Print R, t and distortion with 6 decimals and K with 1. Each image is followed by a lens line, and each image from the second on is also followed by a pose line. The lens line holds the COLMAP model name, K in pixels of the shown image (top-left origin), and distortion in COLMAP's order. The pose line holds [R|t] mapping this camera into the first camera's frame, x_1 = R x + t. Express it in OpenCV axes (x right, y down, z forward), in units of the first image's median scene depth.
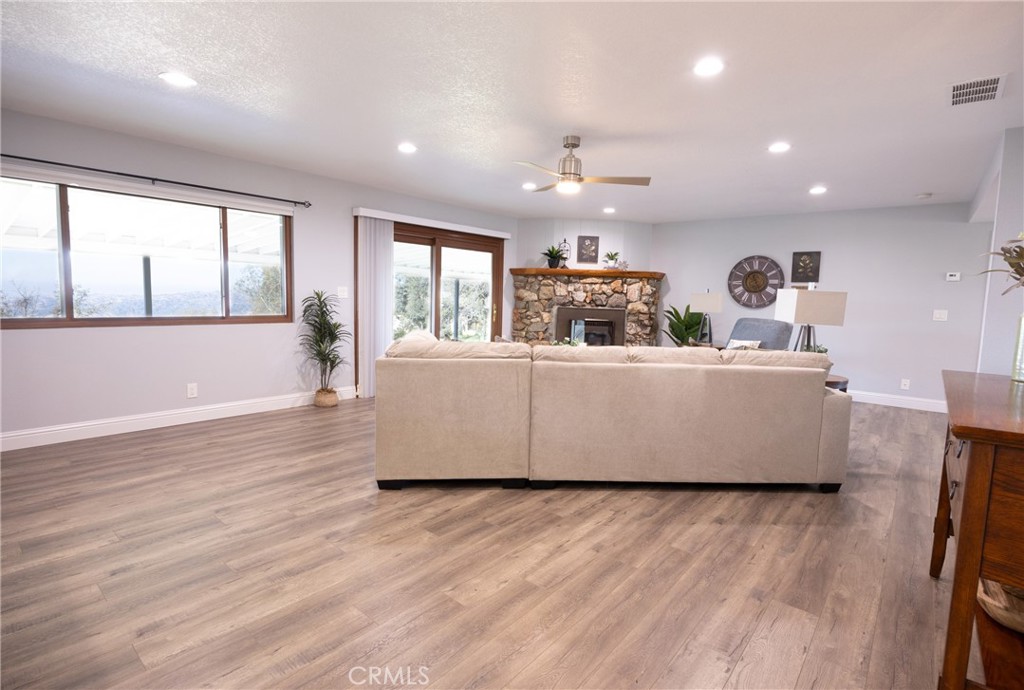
lens RADIAL K [[496.5, 0, 502.4], [0, 496.5, 344.4], [0, 0, 1]] dist [-0.016317, 0.001236]
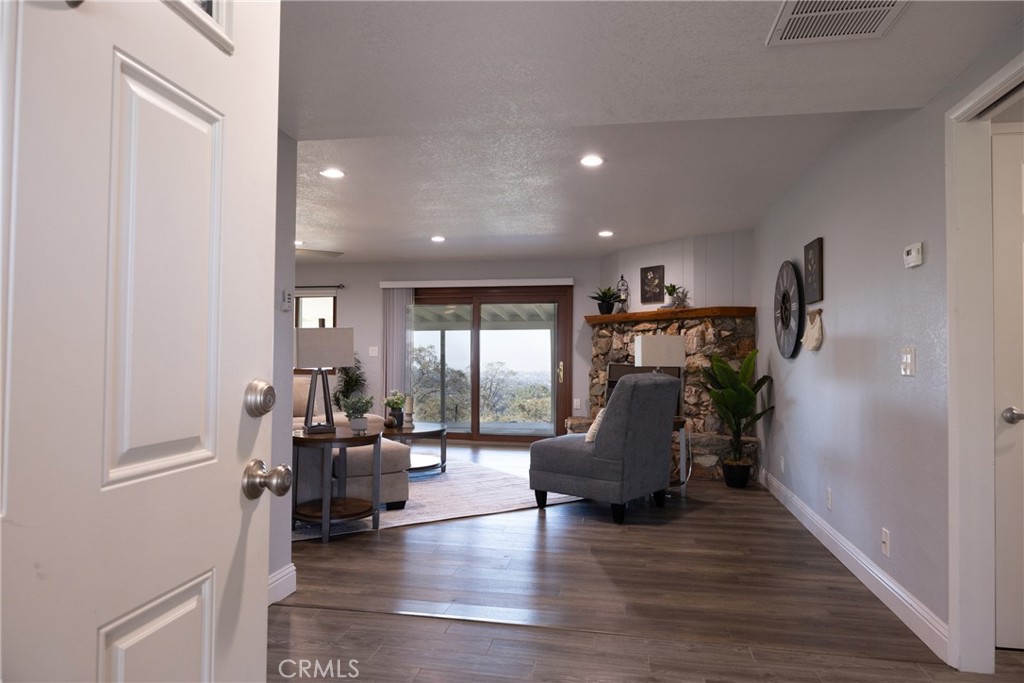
lens RADIAL K [[635.0, 0, 511.8], [0, 635.0, 341.2], [0, 0, 1]] dist [-0.015479, -0.001694]
pose [[0.499166, -0.046225, -0.865272, 1.001575], [-0.077146, 0.992240, -0.097513, -0.003407], [0.863065, 0.115427, 0.491727, 0.433568]]
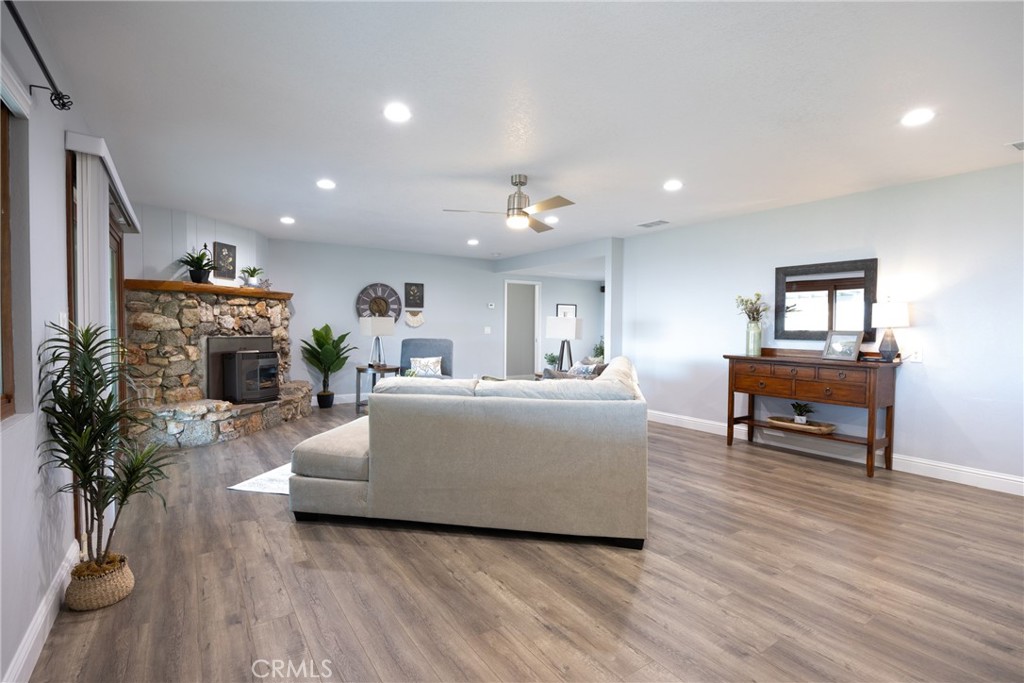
lens RADIAL K [[494.0, 0, 512.7], [0, 494.0, 338.4], [0, 0, 1]] dist [-0.013218, -0.000068]
pose [[0.265199, -0.049174, 0.962939, -0.517152], [0.093269, 0.995323, 0.025140, -0.057033], [-0.959672, 0.083146, 0.268545, 0.435082]]
